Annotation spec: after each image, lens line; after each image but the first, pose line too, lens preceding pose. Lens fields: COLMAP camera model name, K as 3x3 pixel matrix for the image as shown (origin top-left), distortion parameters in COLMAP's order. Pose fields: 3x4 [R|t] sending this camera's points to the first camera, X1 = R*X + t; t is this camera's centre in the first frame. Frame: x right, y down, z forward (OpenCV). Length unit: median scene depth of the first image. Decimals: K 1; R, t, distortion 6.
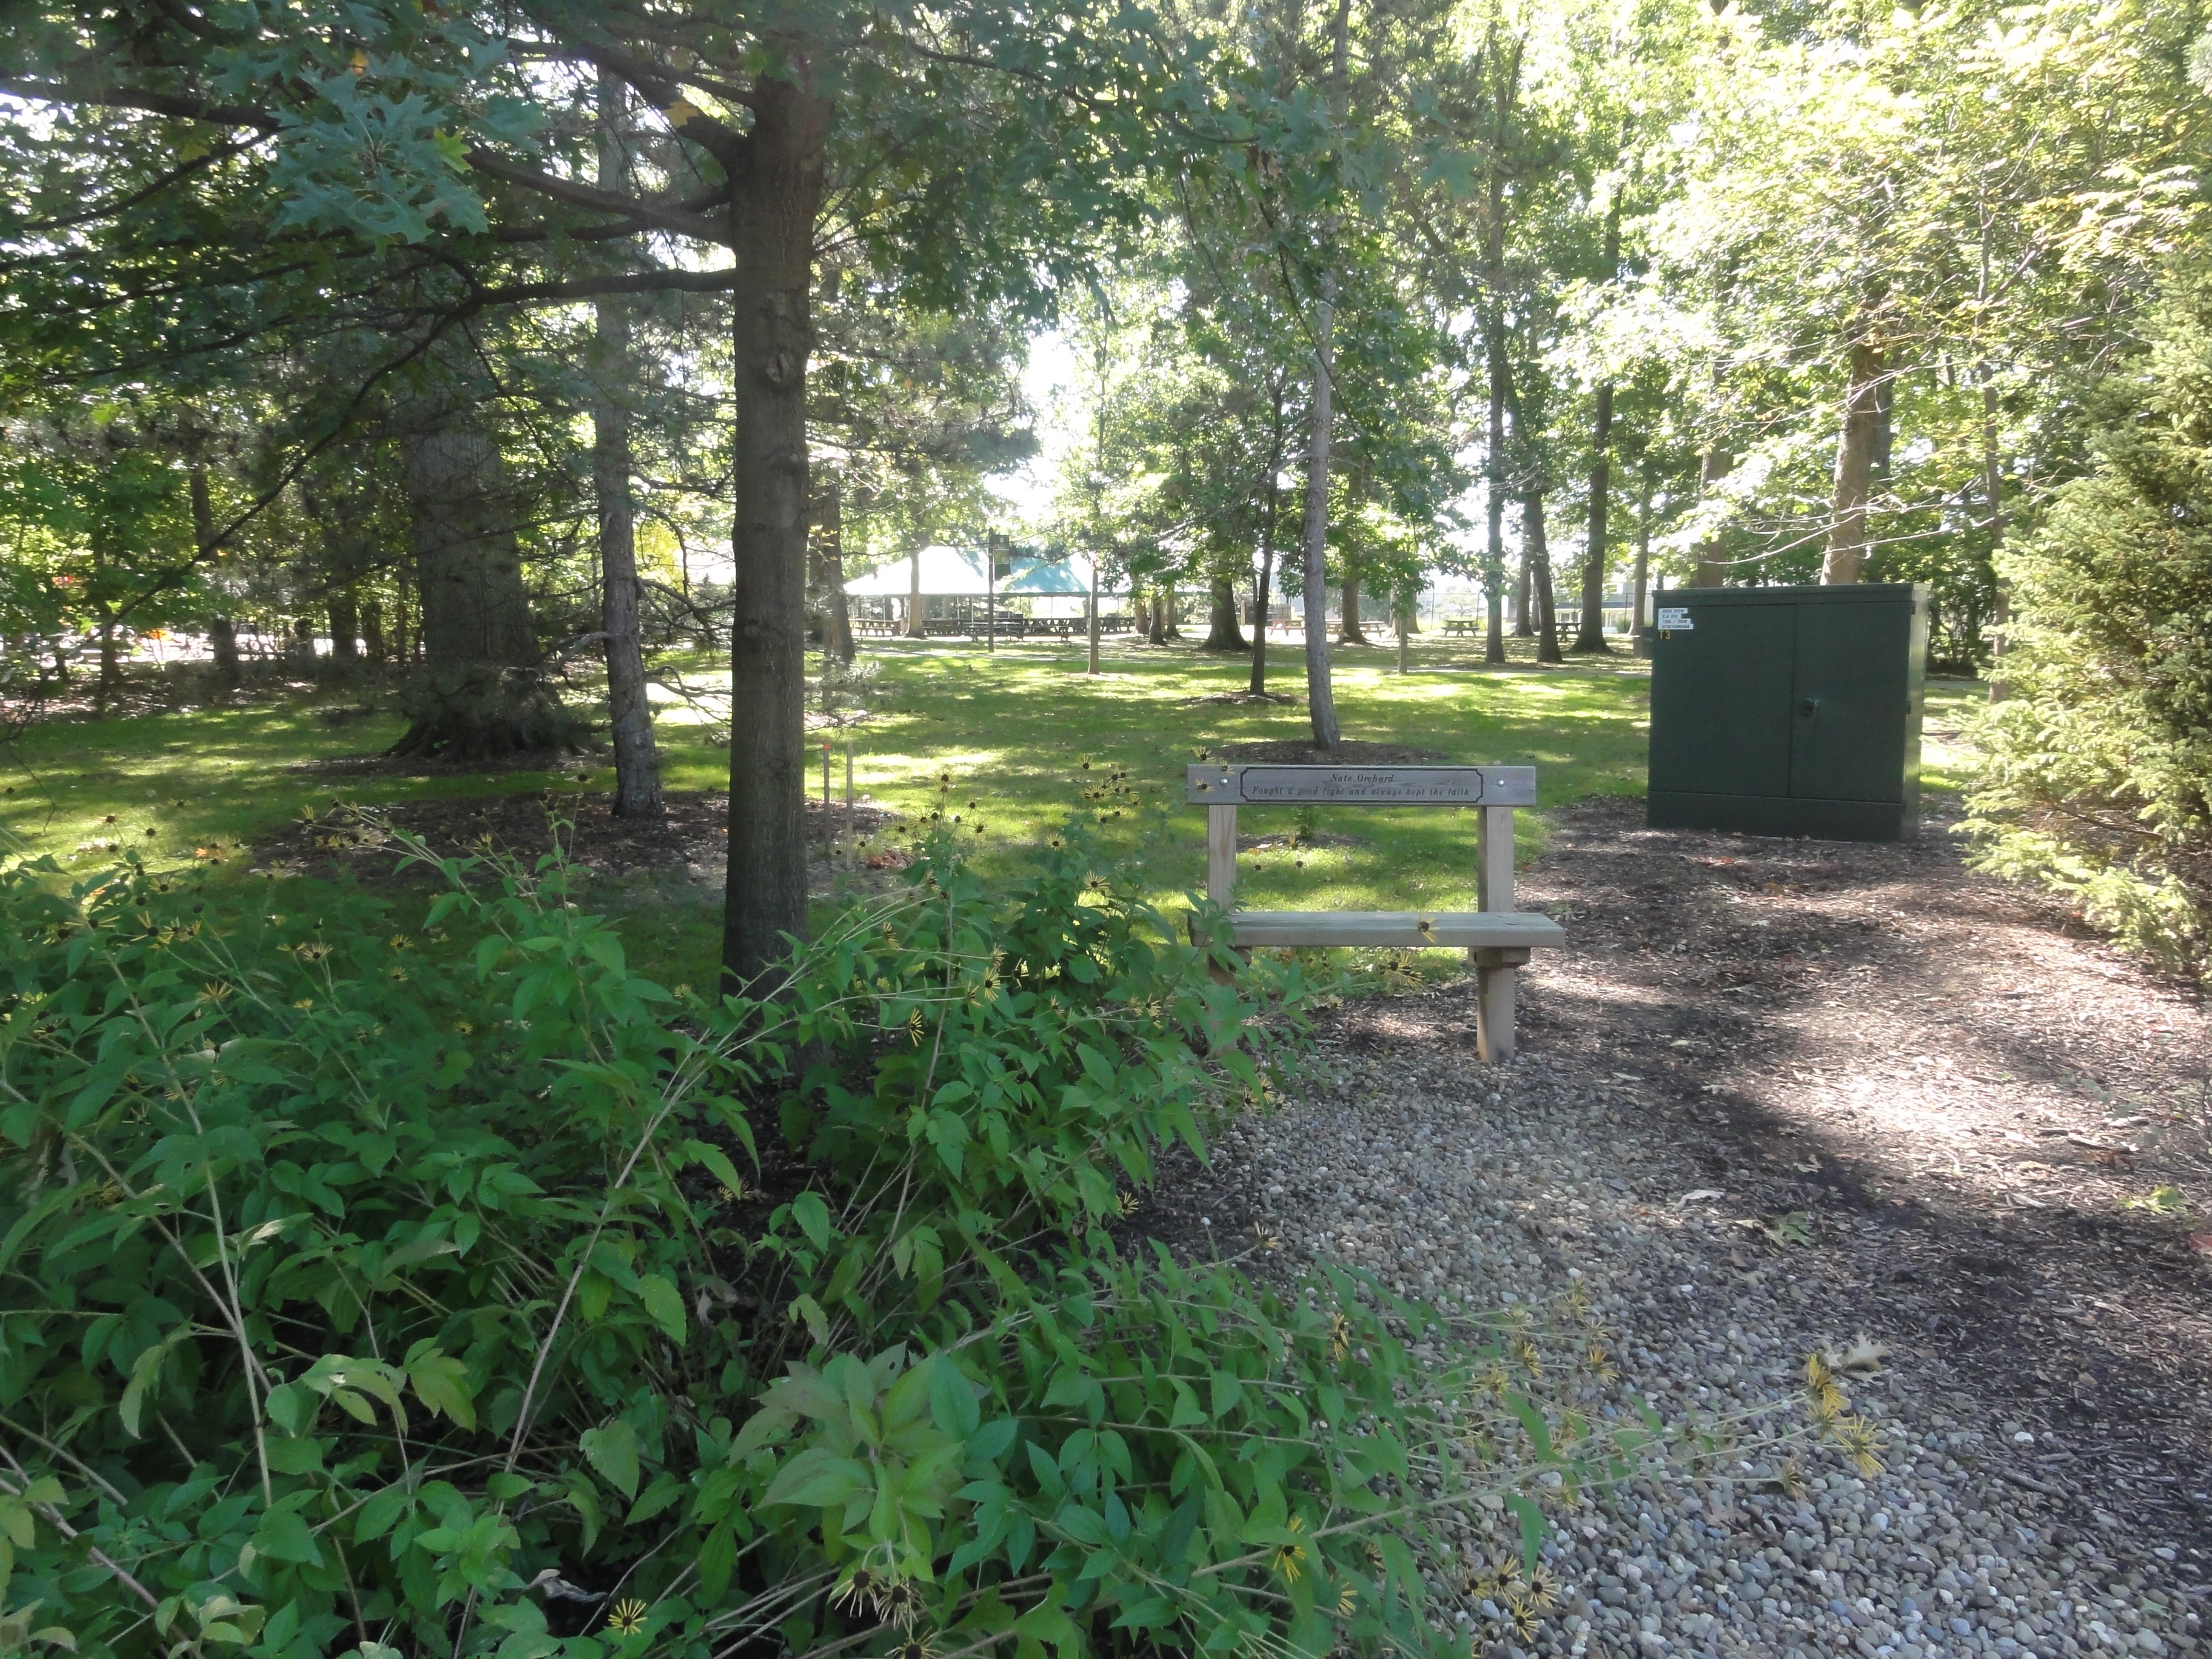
lens RADIAL K [[1570.3, 0, 1102.4], [0, 1570.3, 831.0], [0, 0, 1]] dist [-0.000288, -0.002083]
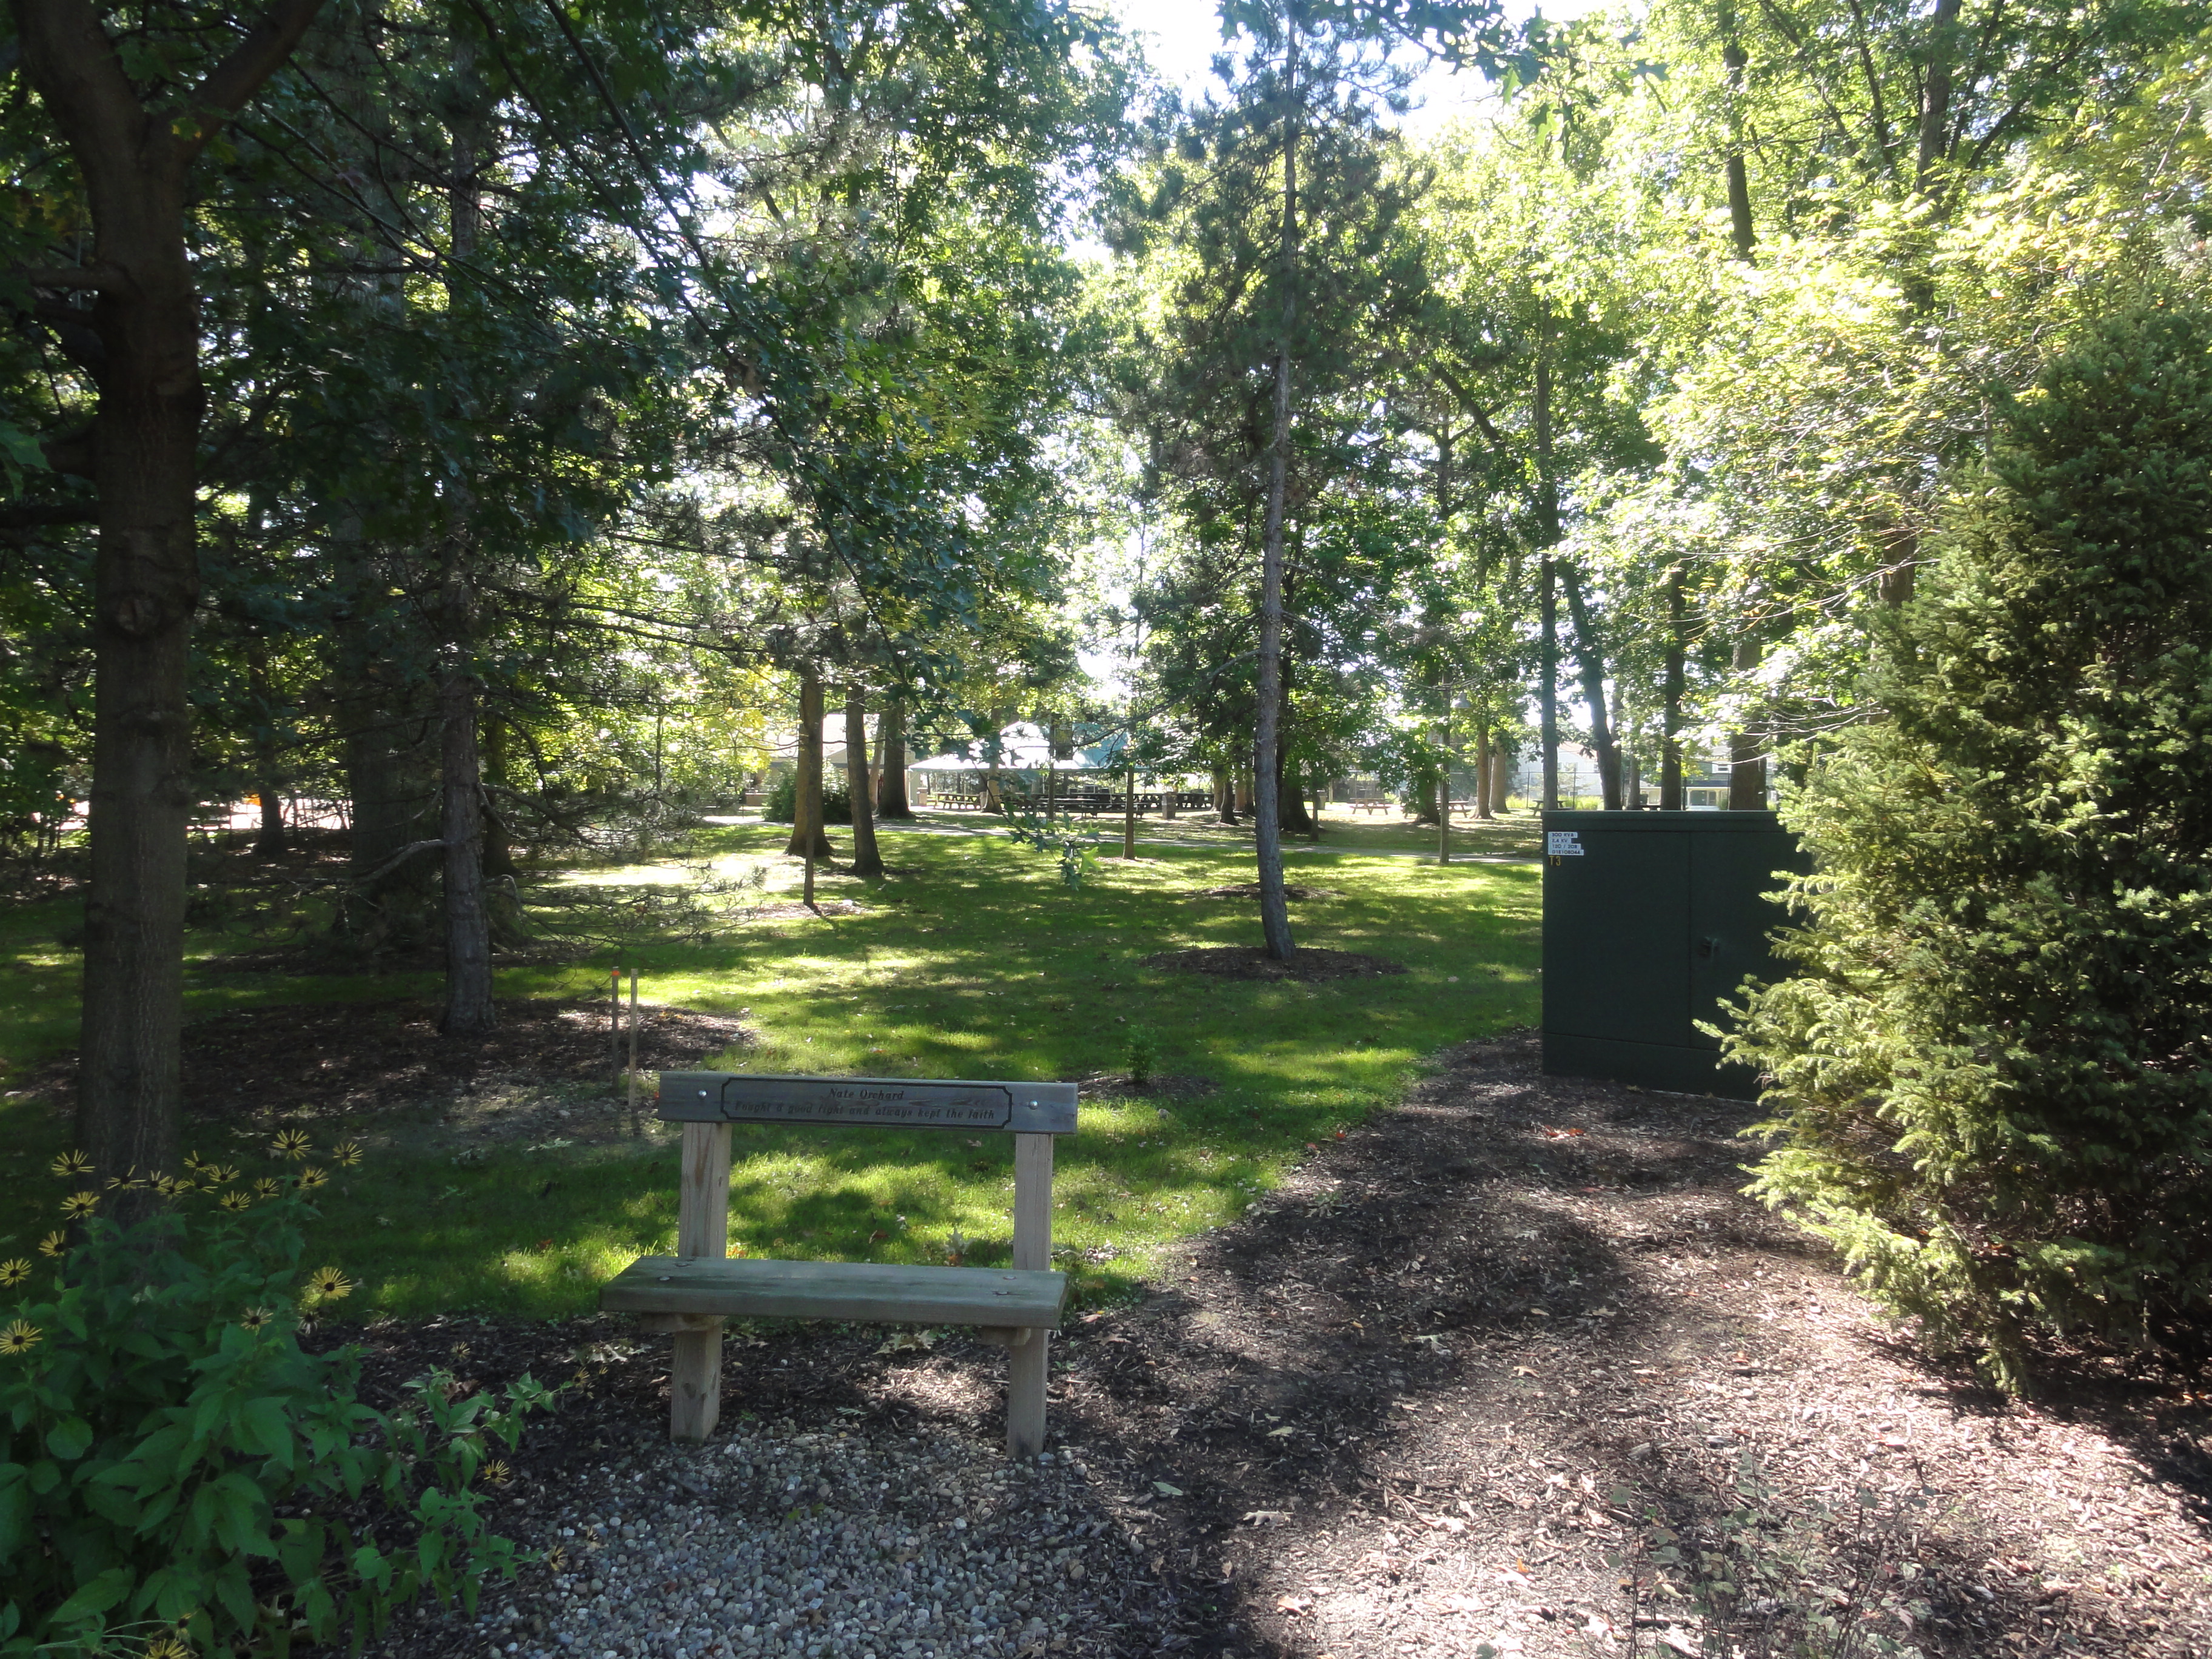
lens RADIAL K [[1571.2, 0, 1105.8], [0, 1571.2, 824.3], [0, 0, 1]] dist [-0.001618, -0.001077]
pose [[0.997284, 0.011607, -0.072727, 0.100434], [-0.019633, 0.993666, -0.110645, -0.024622], [0.070982, 0.111772, 0.991195, 0.050394]]
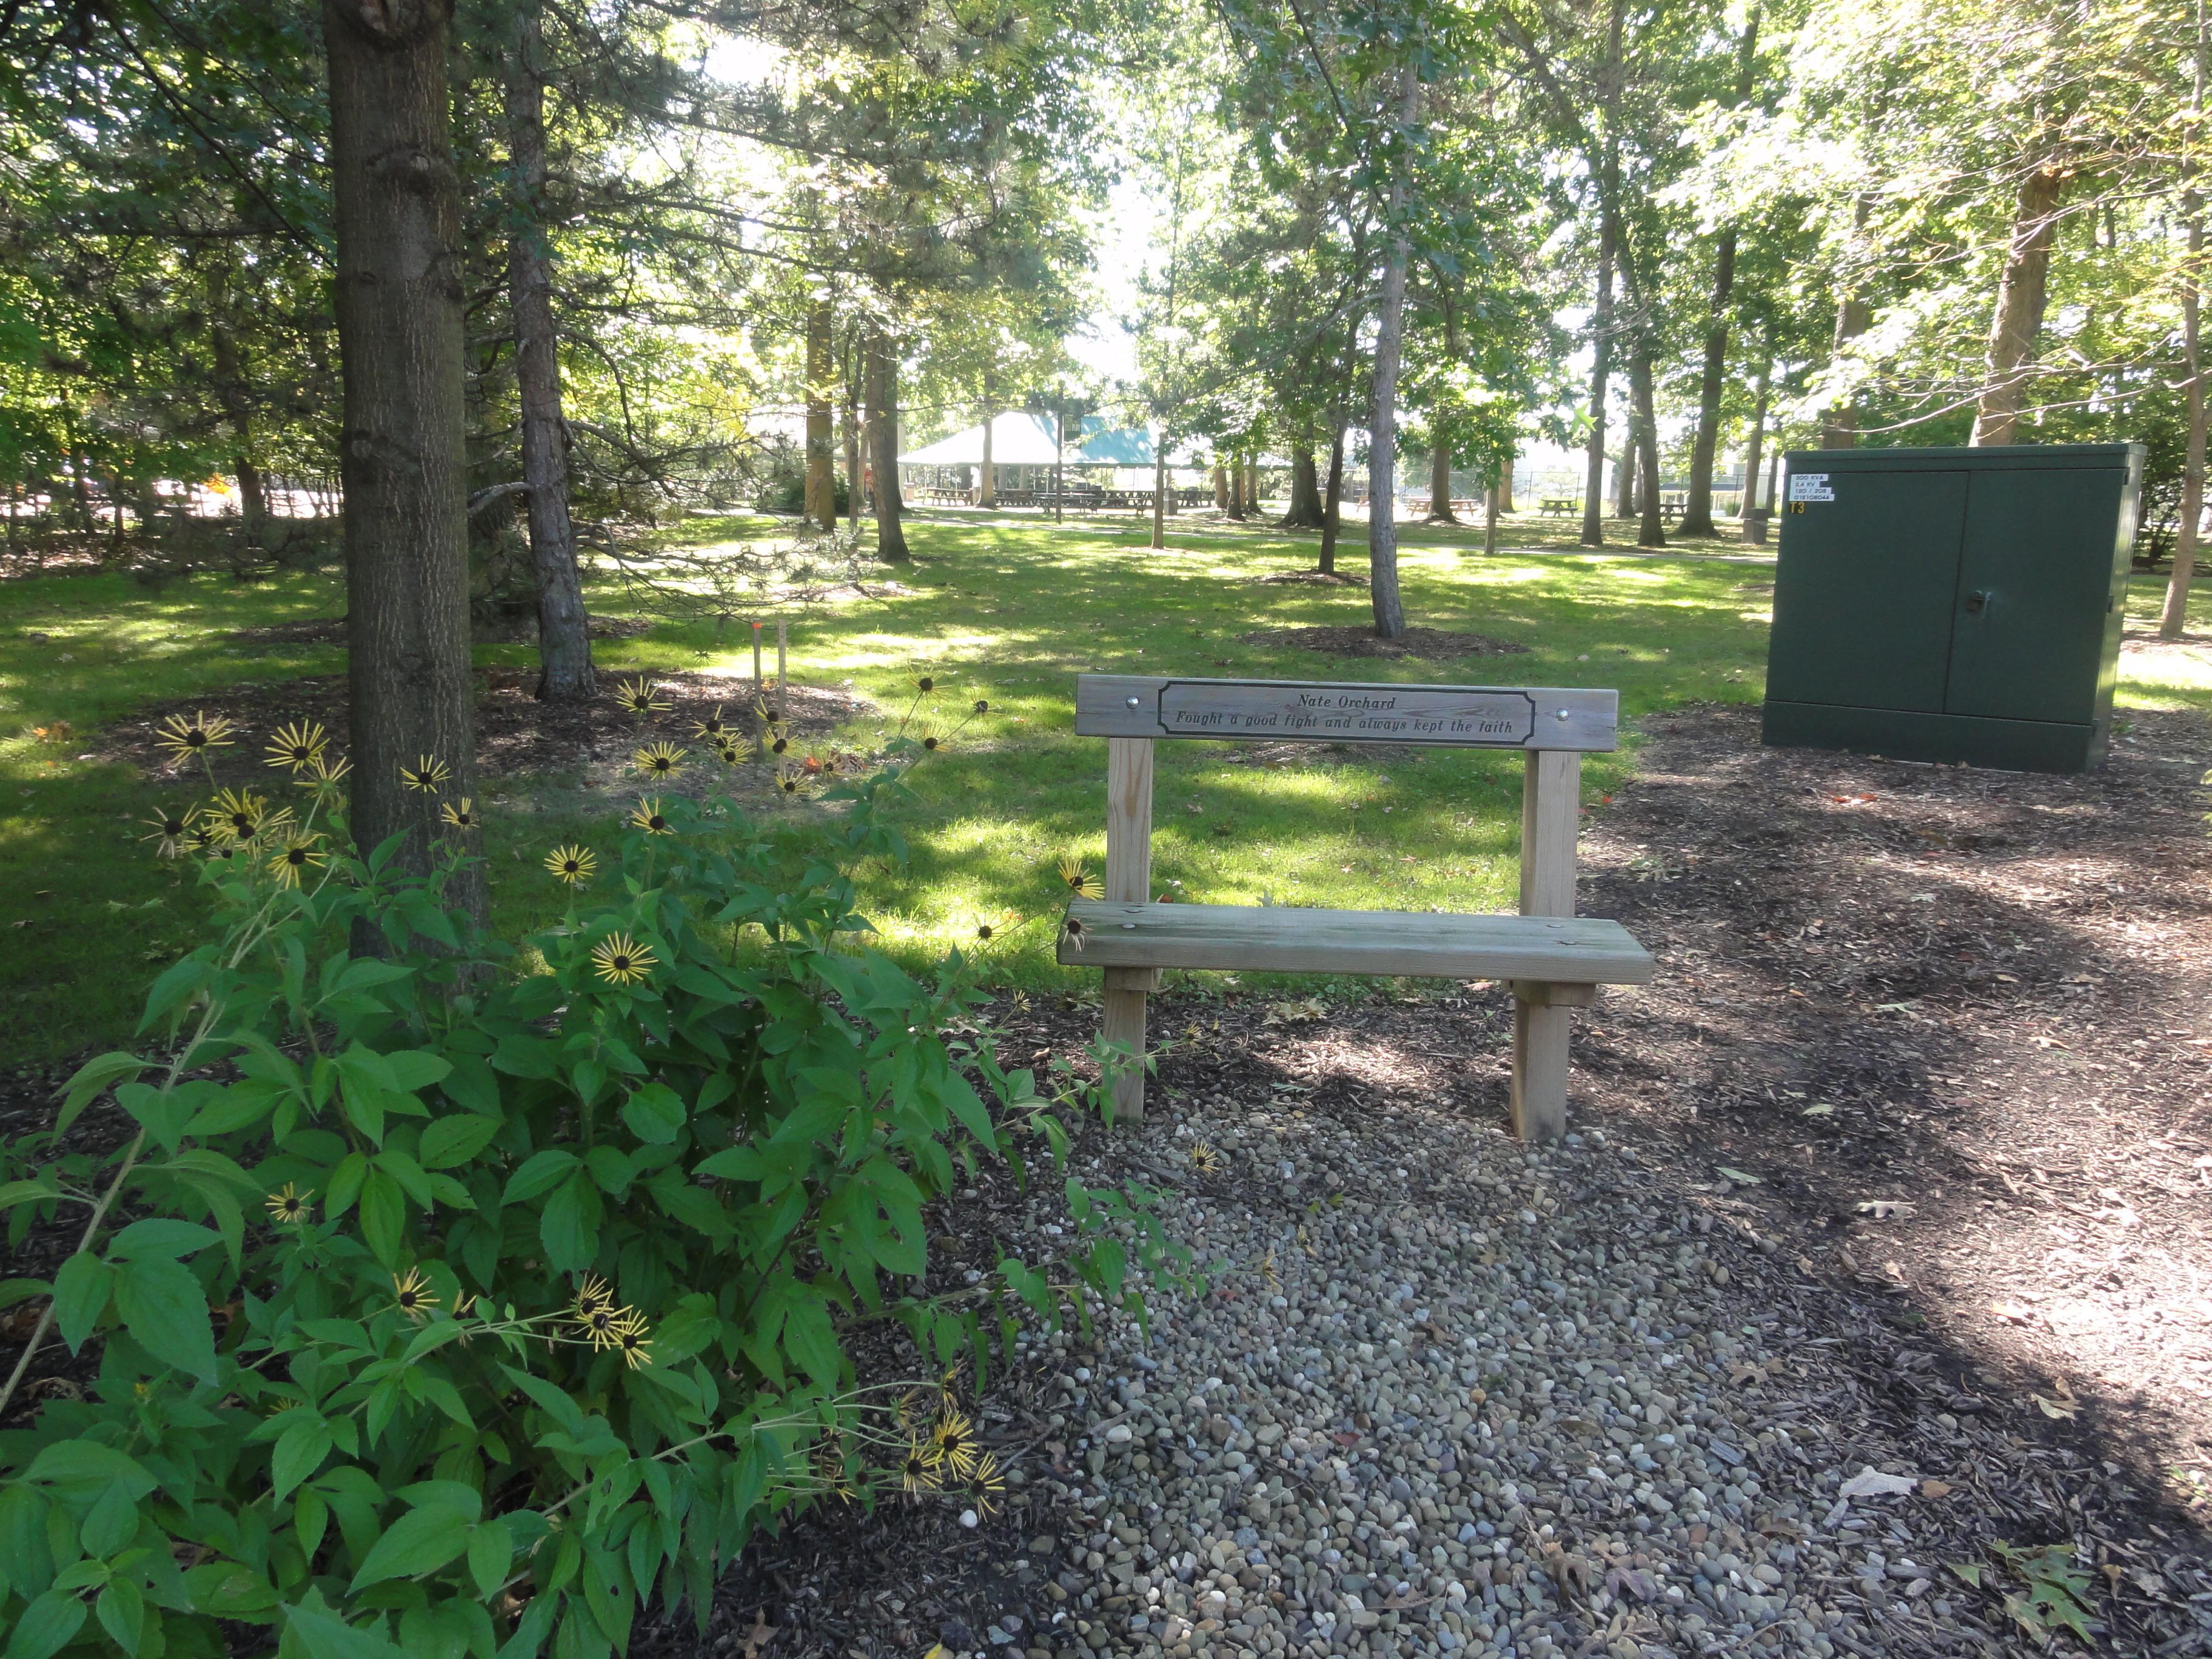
lens RADIAL K [[1571.8, 0, 1107.1], [0, 1571.8, 831.1], [0, 0, 1]] dist [0.000770, -0.002193]
pose [[0.998459, 0.027201, -0.048364, 0.028725], [-0.023386, 0.996697, 0.077767, -0.008214], [0.050319, -0.076516, 0.995798, 0.099558]]
